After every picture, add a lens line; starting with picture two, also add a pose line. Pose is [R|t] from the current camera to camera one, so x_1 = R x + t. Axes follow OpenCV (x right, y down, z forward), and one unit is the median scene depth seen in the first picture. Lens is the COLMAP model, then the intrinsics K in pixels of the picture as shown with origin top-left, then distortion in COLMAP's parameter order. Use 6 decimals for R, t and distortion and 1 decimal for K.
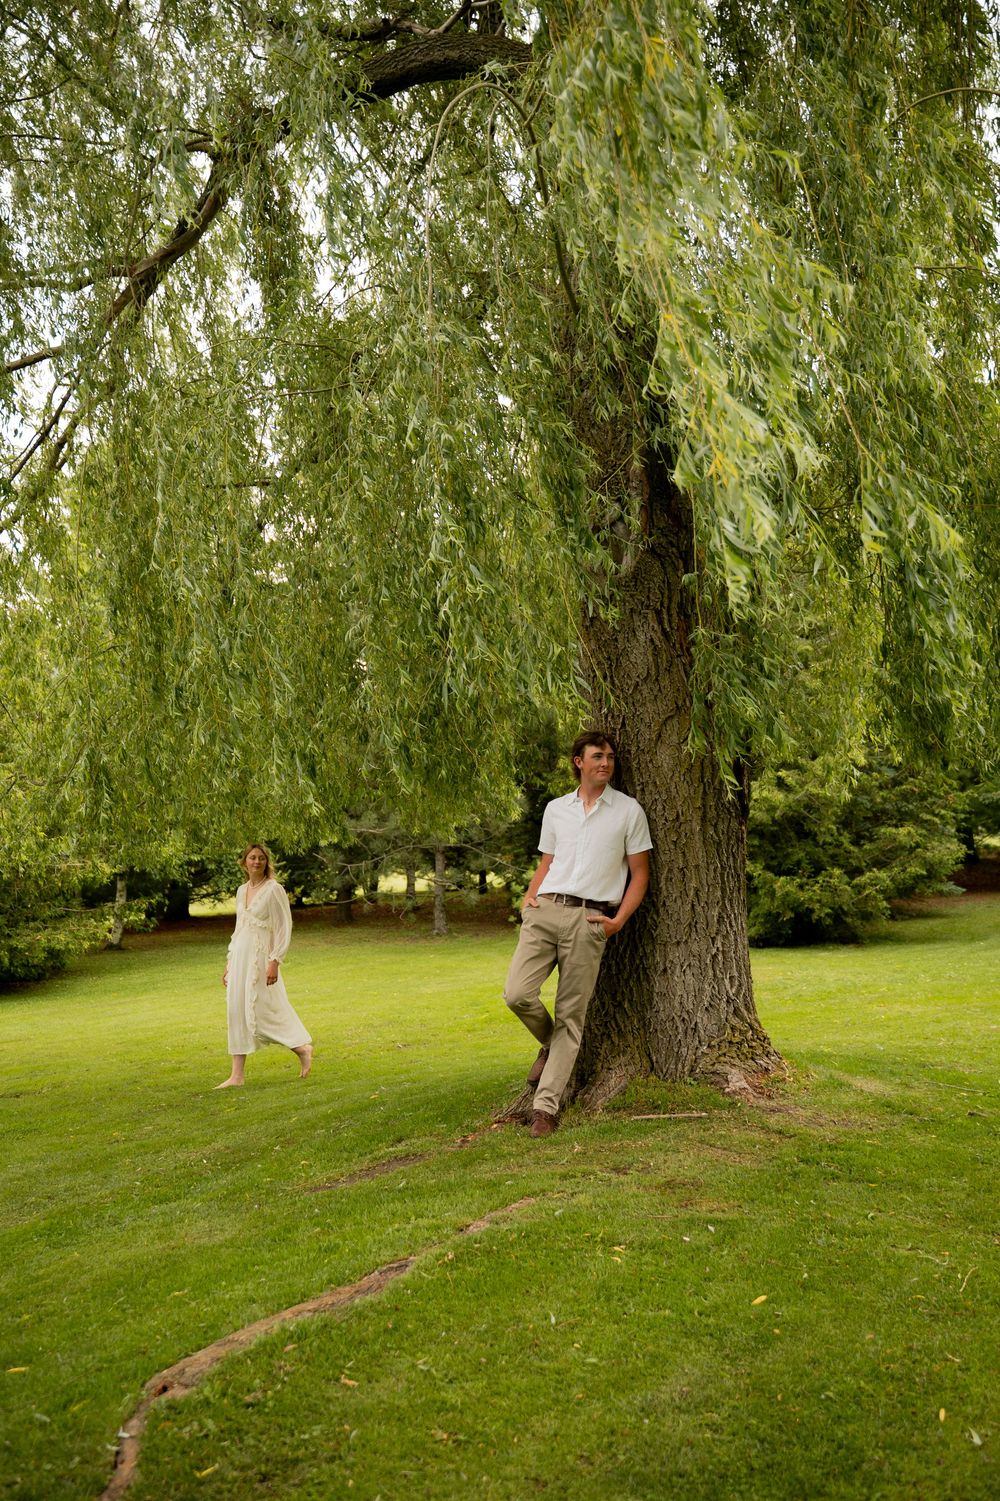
lens RADIAL K [[1242.4, 0, 502.5], [0, 1242.4, 748.3], [0, 0, 1]] dist [0.007501, -0.007267]
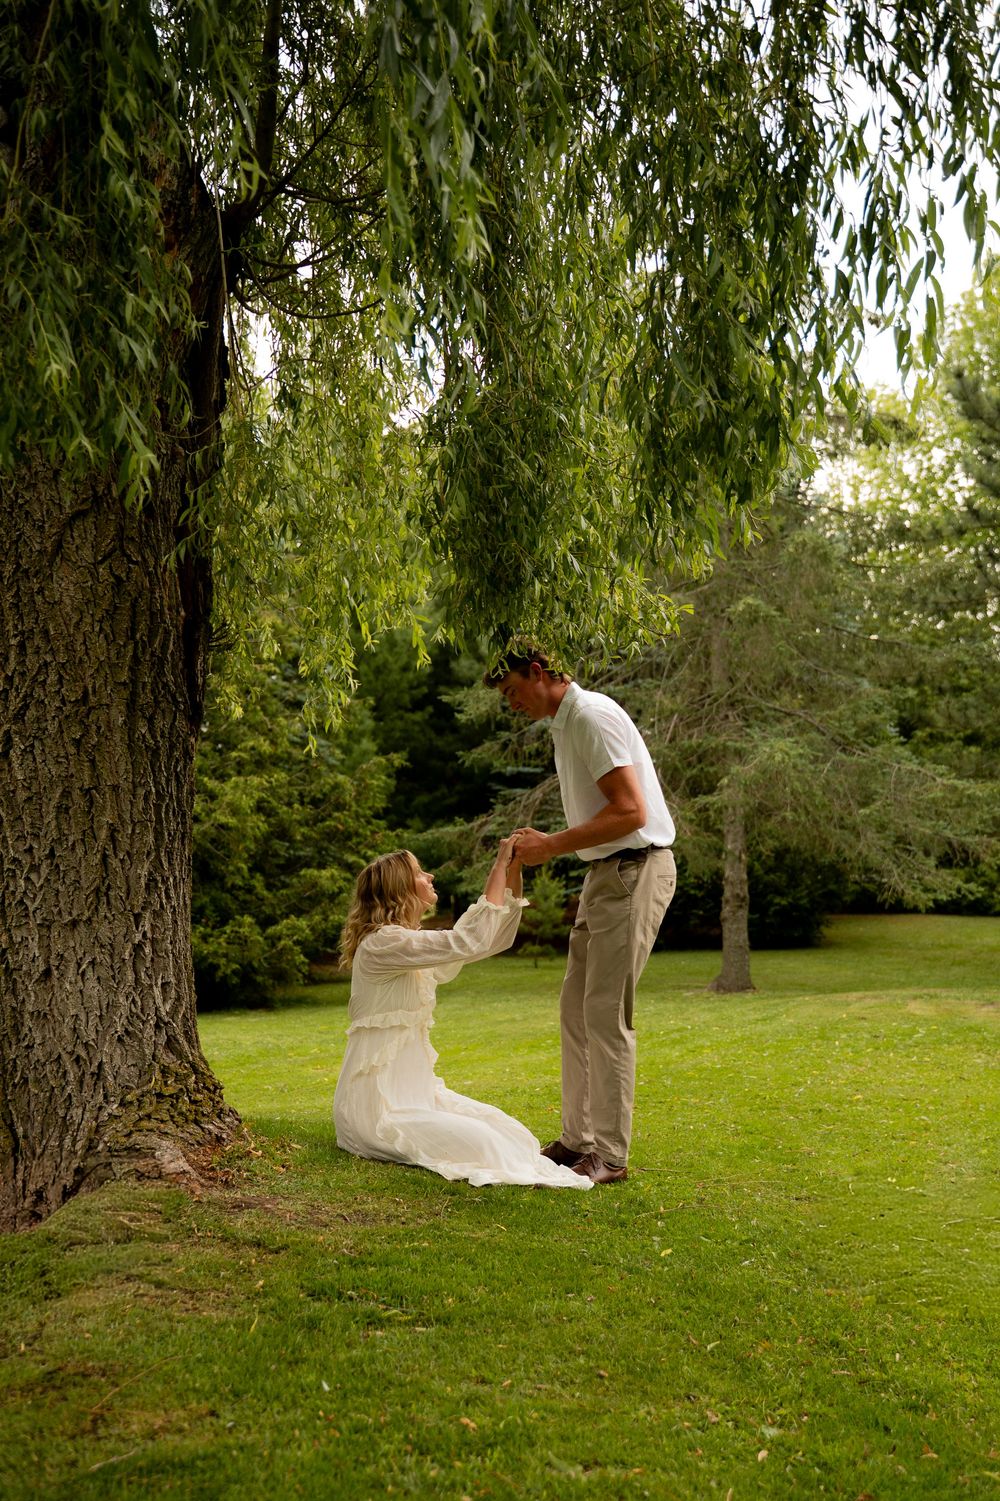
lens RADIAL K [[1424.3, 0, 522.0], [0, 1424.3, 794.1], [0, 0, 1]] dist [-0.030177, 0.000000]
pose [[0.894575, 0.047127, 0.444426, 0.033793], [-0.045407, 0.998863, -0.014521, 0.096648], [-0.444606, -0.007190, 0.895698, 0.328876]]
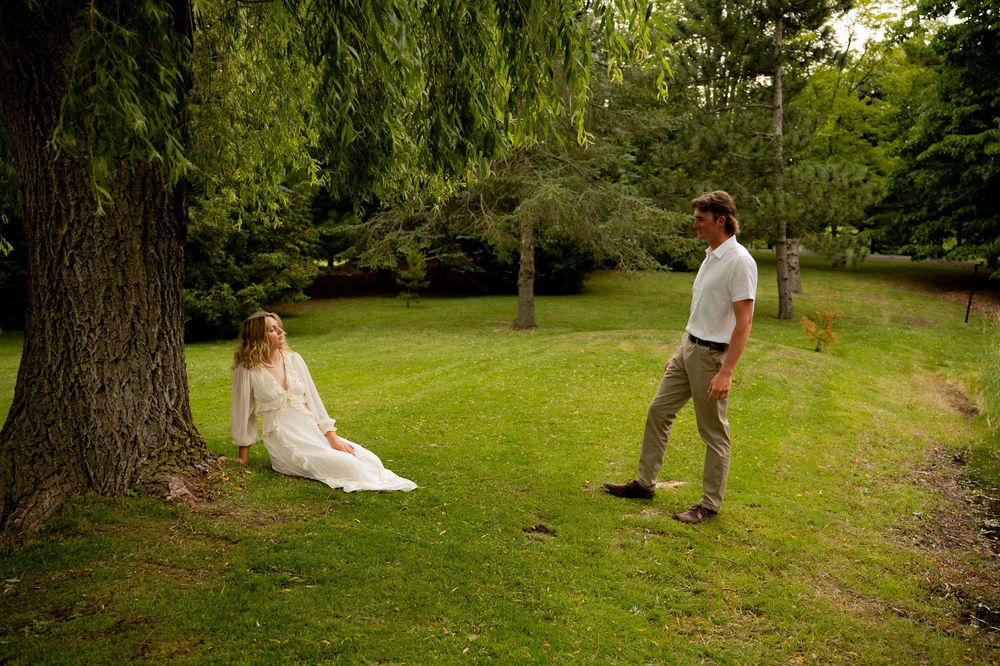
lens RADIAL K [[884.2, 0, 505.4], [0, 884.2, 331.9], [0, 0, 1]] dist [-0.033825, 0.014092]
pose [[0.836775, -0.024315, 0.547007, 0.015649], [-0.059101, 0.989166, 0.134379, 0.019221], [-0.544348, -0.144774, 0.826272, 0.239180]]
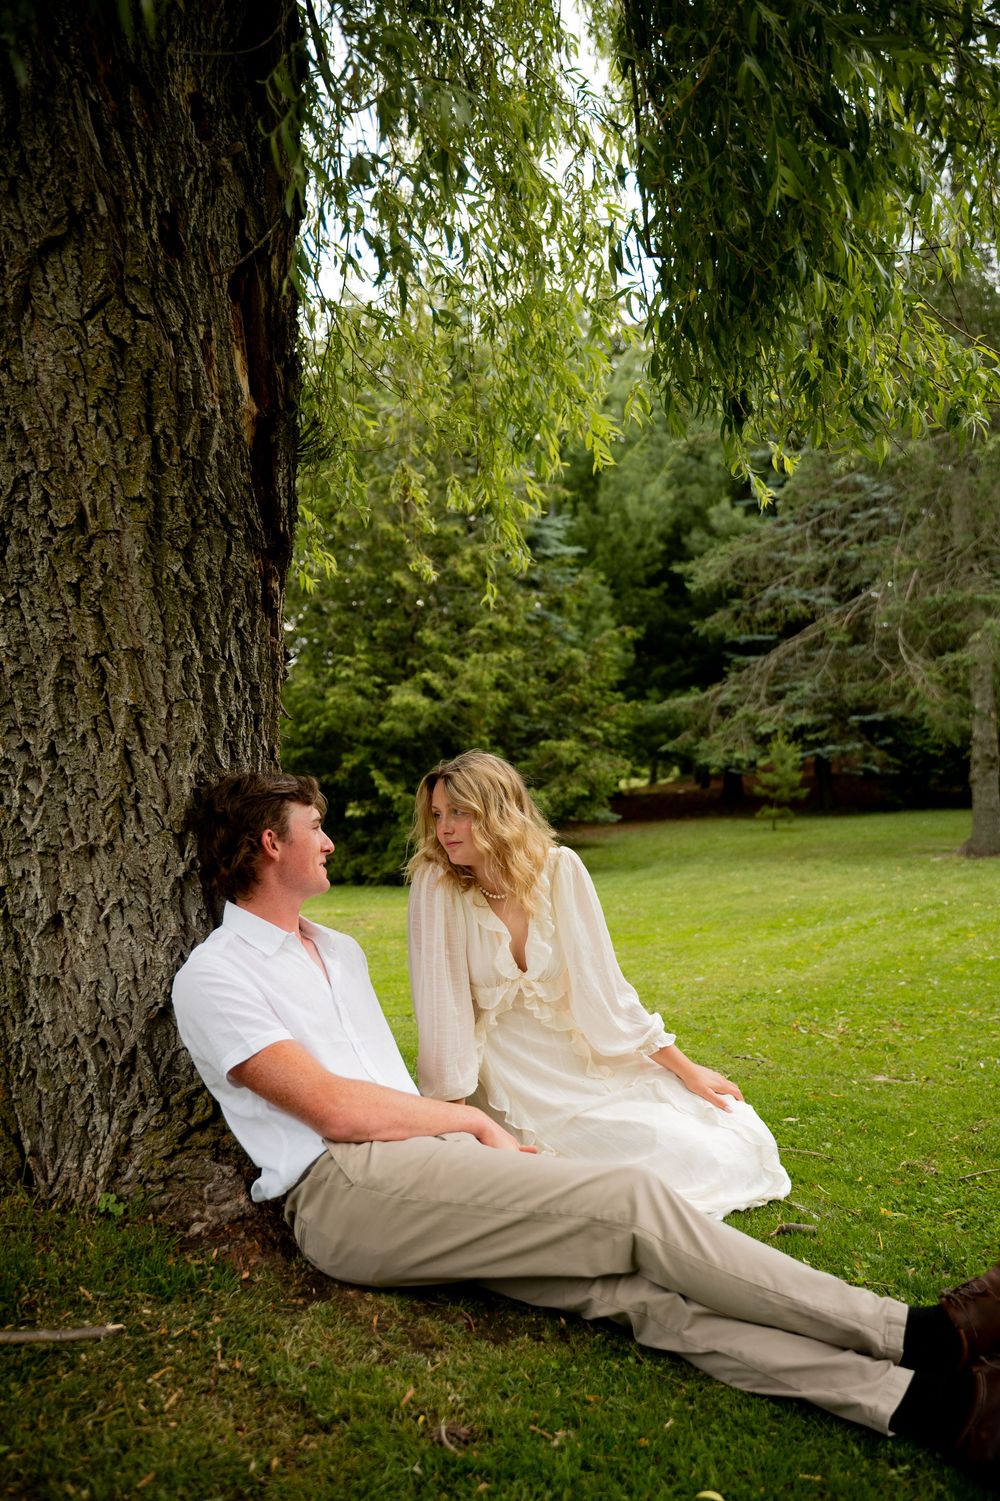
lens RADIAL K [[1327.2, 0, 476.7], [0, 1327.2, 729.3], [0, 0, 1]] dist [-0.033825, 0.014092]
pose [[0.968277, -0.000778, 0.249877, 0.152473], [-0.008821, 0.999265, 0.037292, 0.100287], [-0.249723, -0.038314, 0.967559, 0.557577]]
